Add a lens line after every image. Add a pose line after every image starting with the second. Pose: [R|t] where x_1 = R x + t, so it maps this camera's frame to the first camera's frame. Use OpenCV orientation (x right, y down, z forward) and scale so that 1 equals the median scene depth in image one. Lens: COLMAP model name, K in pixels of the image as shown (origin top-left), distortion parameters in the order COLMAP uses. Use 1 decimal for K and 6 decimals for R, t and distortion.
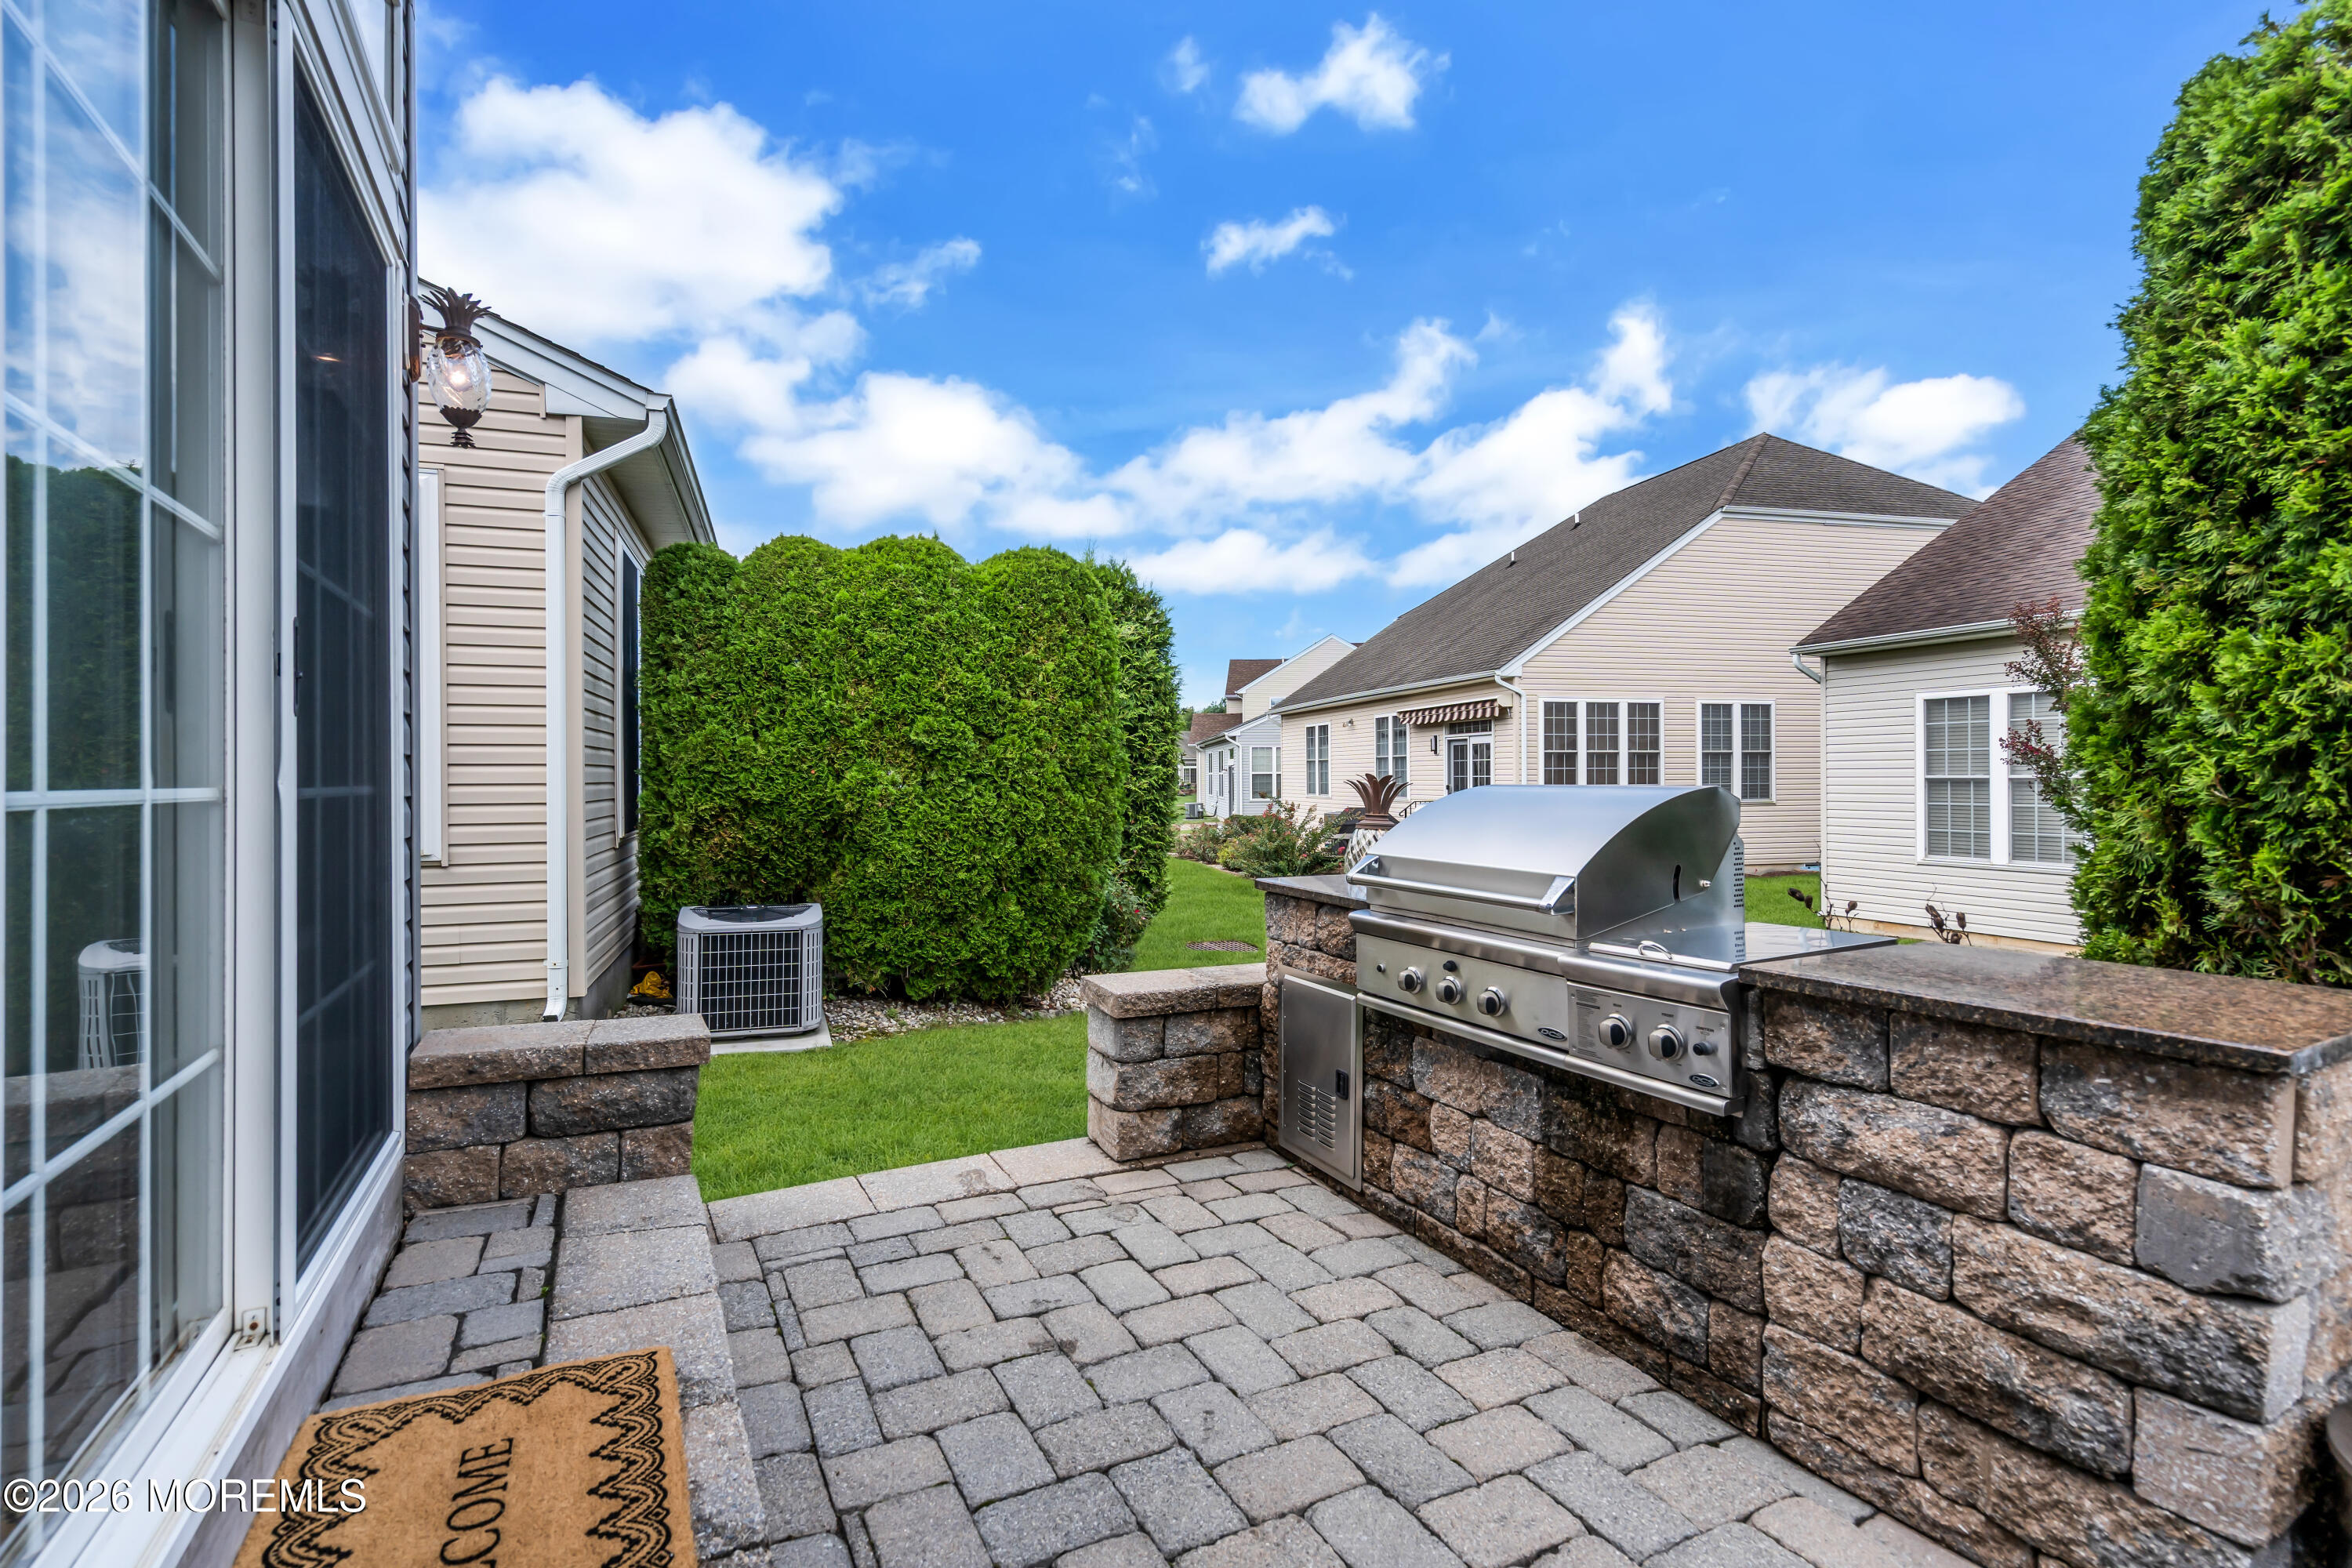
lens RADIAL K [[1057.8, 0, 1160.2], [0, 1057.8, 779.5], [0, 0, 1]] dist [-0.005536, 0.002275]
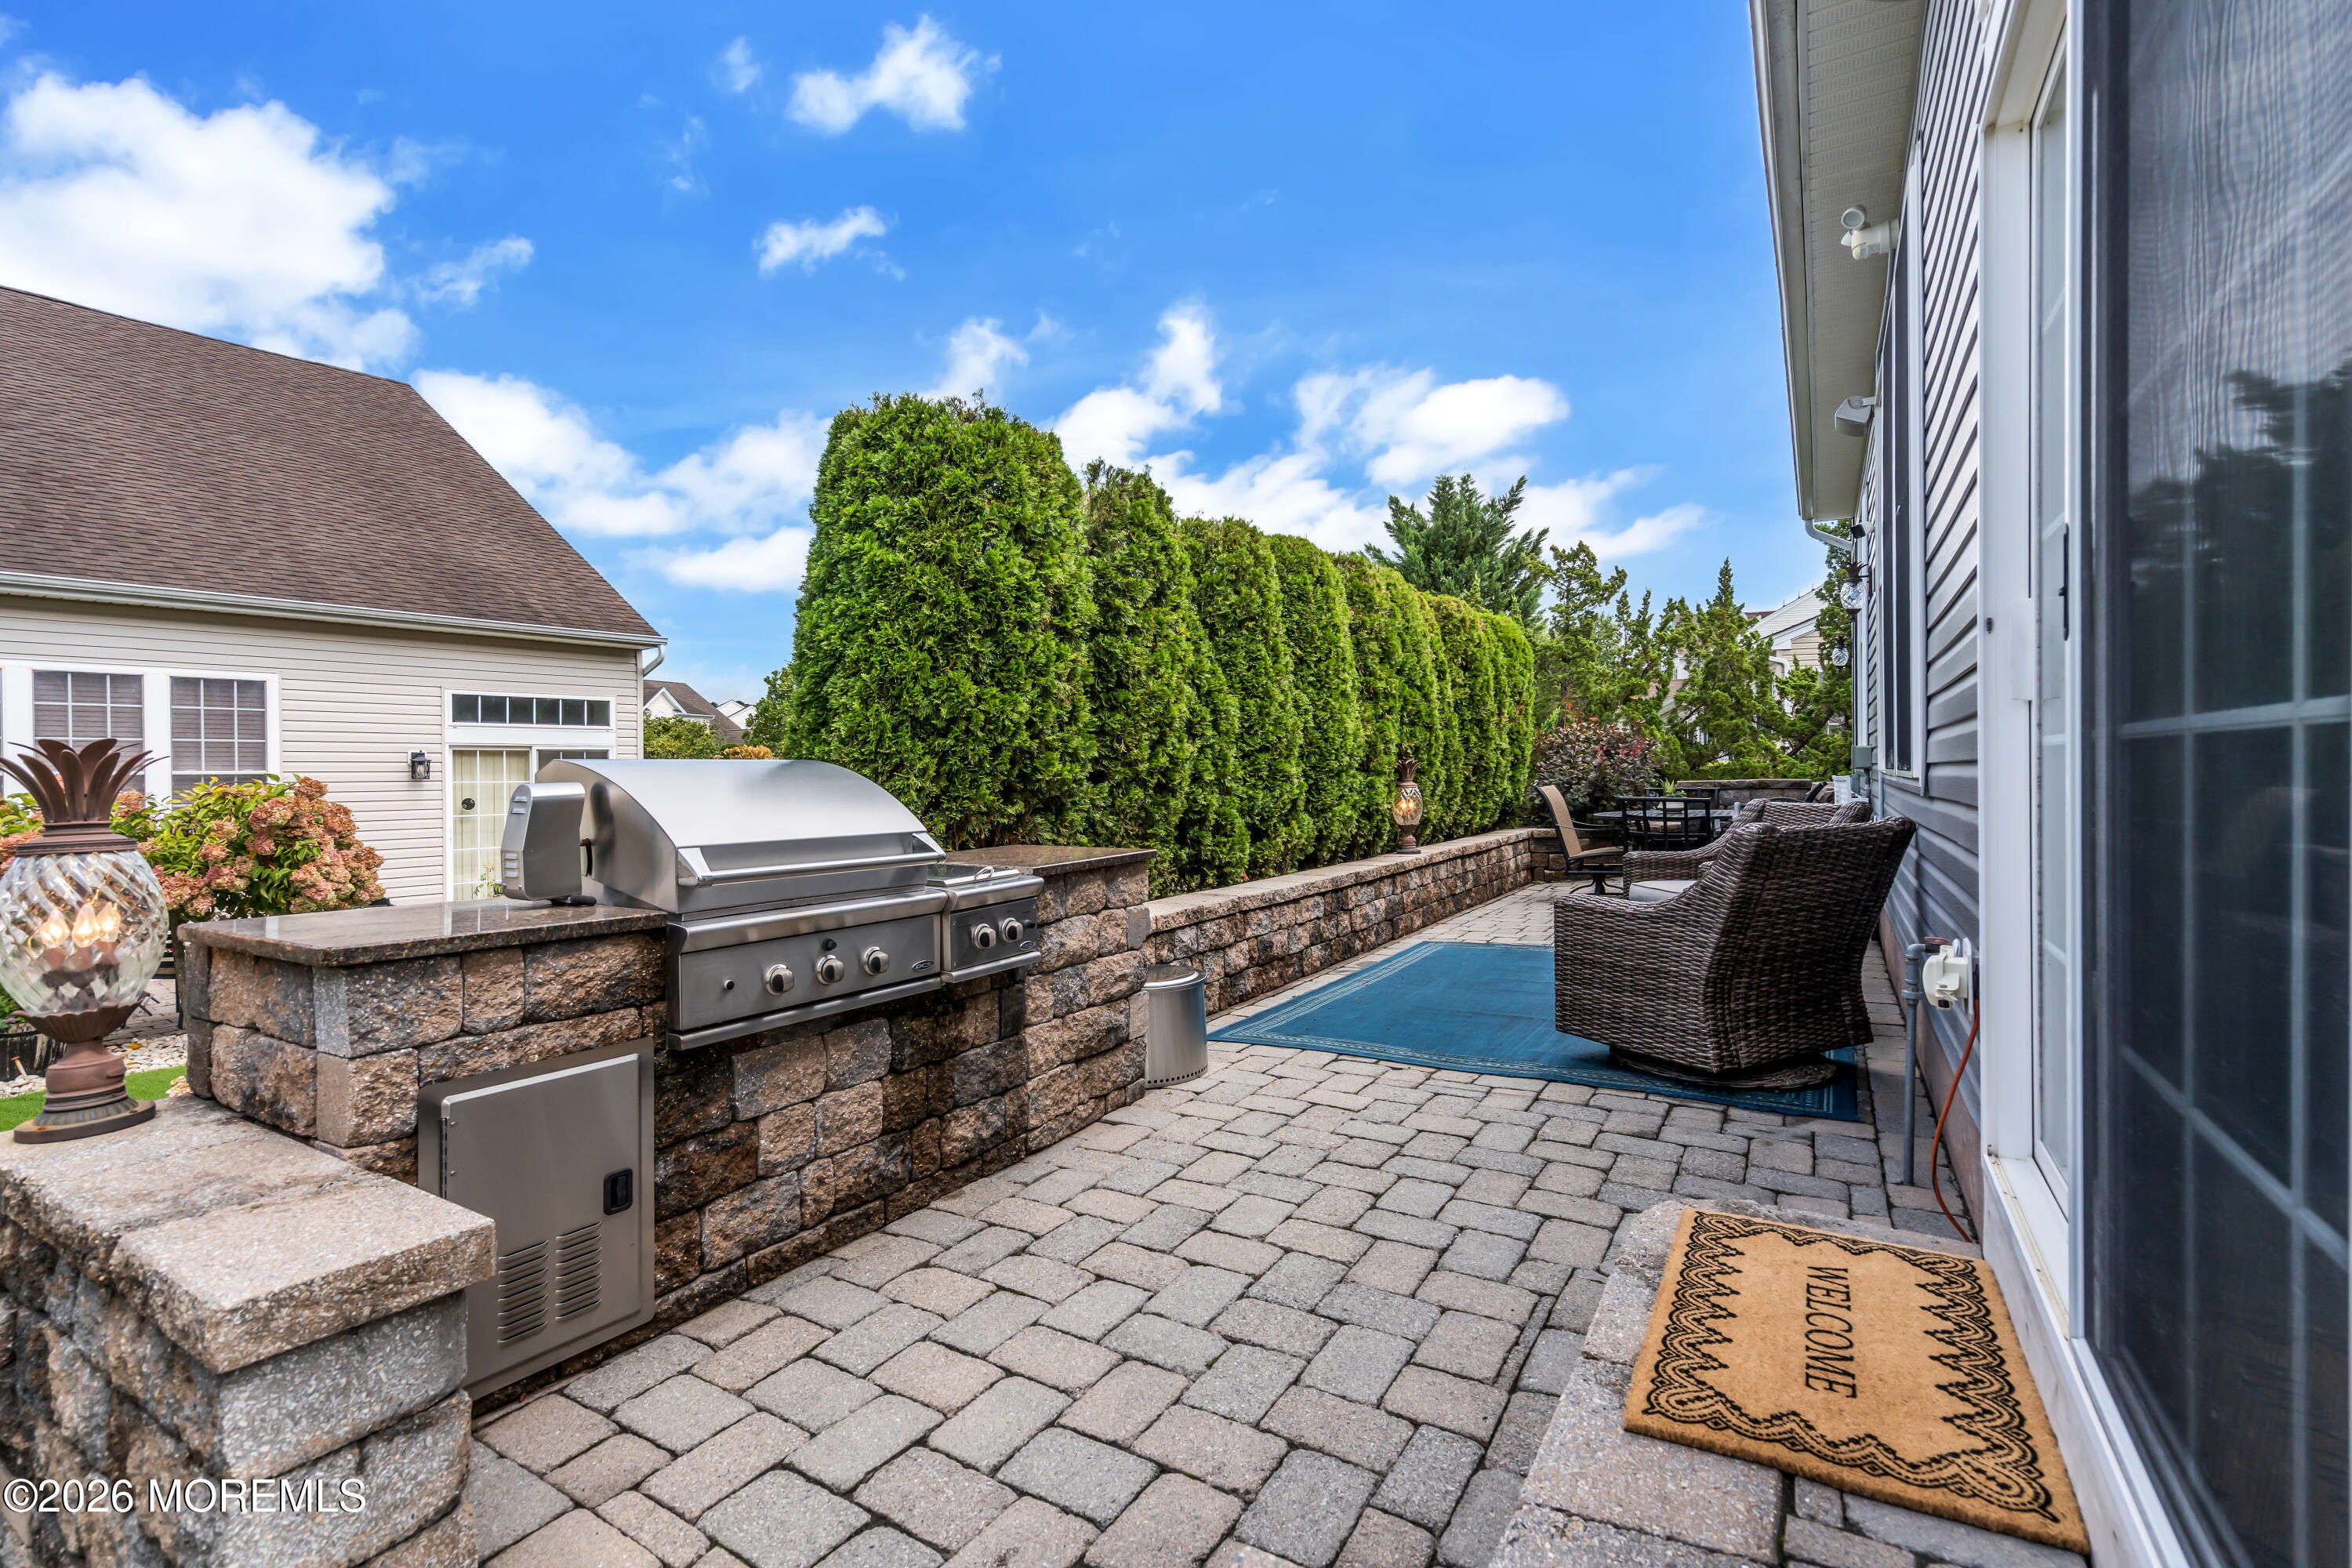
lens RADIAL K [[1057.8, 0, 1160.2], [0, 1057.8, 779.5], [0, 0, 1]] dist [-0.005536, 0.002275]
pose [[-0.508528, 0.002250, 0.861043, -0.274332], [0.015671, 0.999855, 0.006642, 0.009911], [-0.860903, 0.016871, -0.508489, 0.477175]]
